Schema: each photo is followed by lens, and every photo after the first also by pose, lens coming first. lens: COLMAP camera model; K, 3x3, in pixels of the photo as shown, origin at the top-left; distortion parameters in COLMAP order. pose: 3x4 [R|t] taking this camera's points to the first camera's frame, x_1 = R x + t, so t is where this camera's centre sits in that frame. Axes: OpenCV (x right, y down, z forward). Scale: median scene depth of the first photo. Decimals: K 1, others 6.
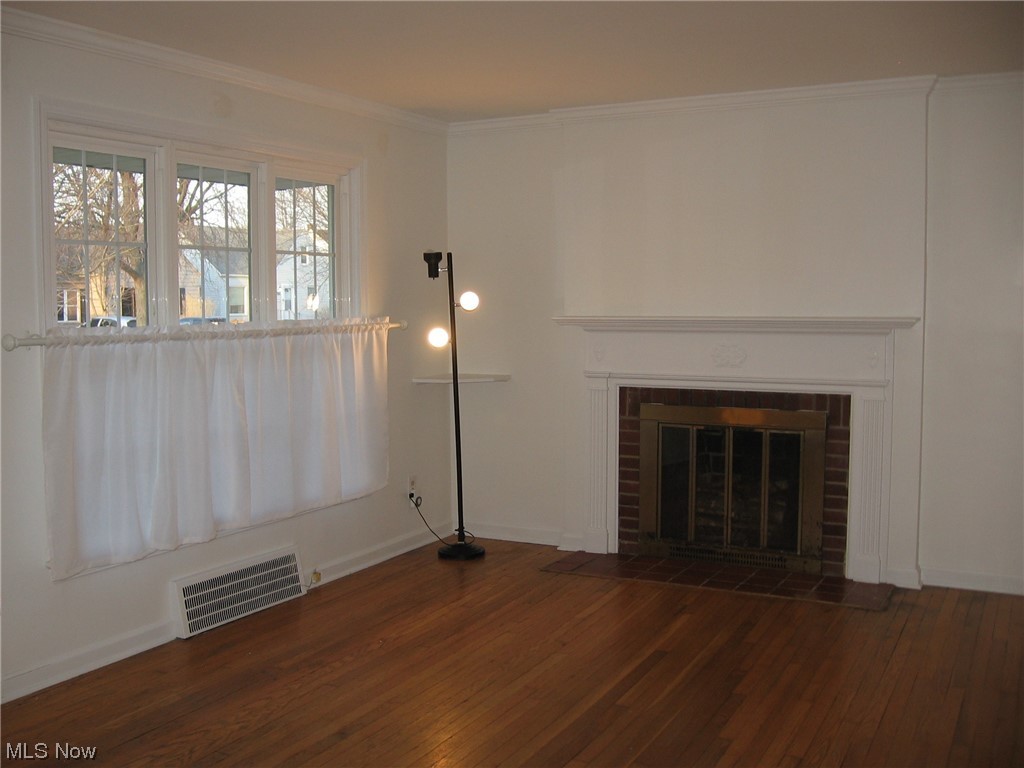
lens RADIAL K [[1083.5, 0, 512.0], [0, 1083.5, 384.0], [0, 0, 1]] dist [-0.119237, 0.040142]
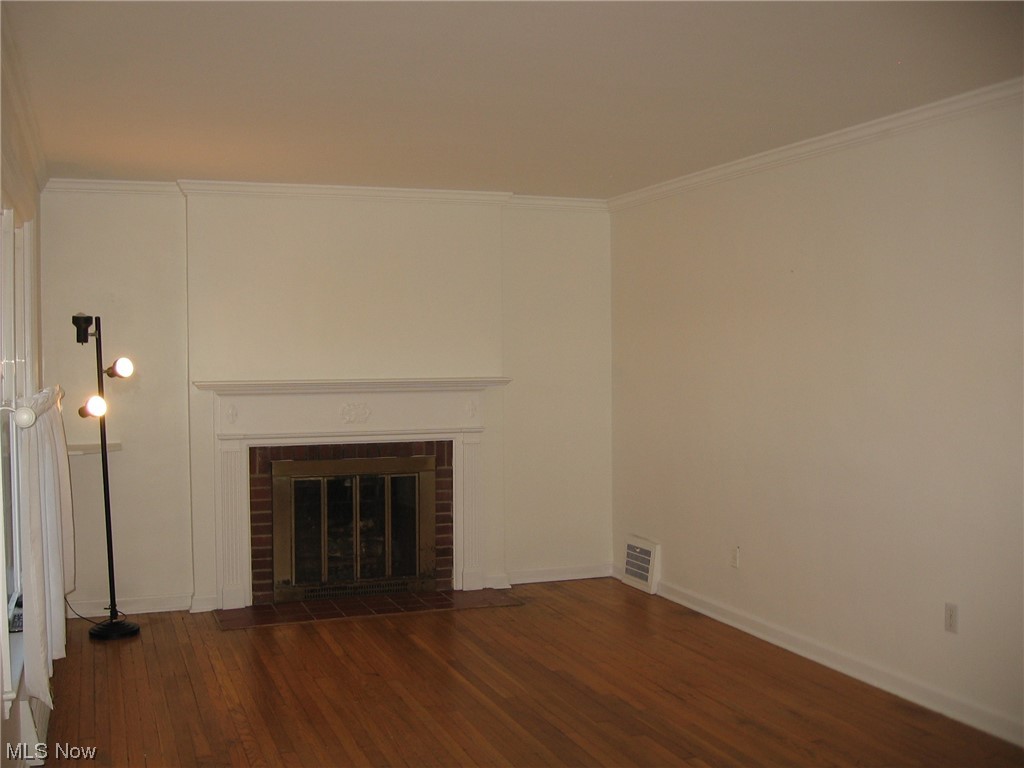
lens RADIAL K [[1083.5, 0, 512.0], [0, 1083.5, 384.0], [0, 0, 1]] dist [-0.119237, 0.040142]
pose [[0.649698, -0.017094, 0.760000, -0.554920], [0.060240, 0.997761, -0.029056, -0.013576], [-0.757802, 0.064660, 0.649273, 0.123281]]
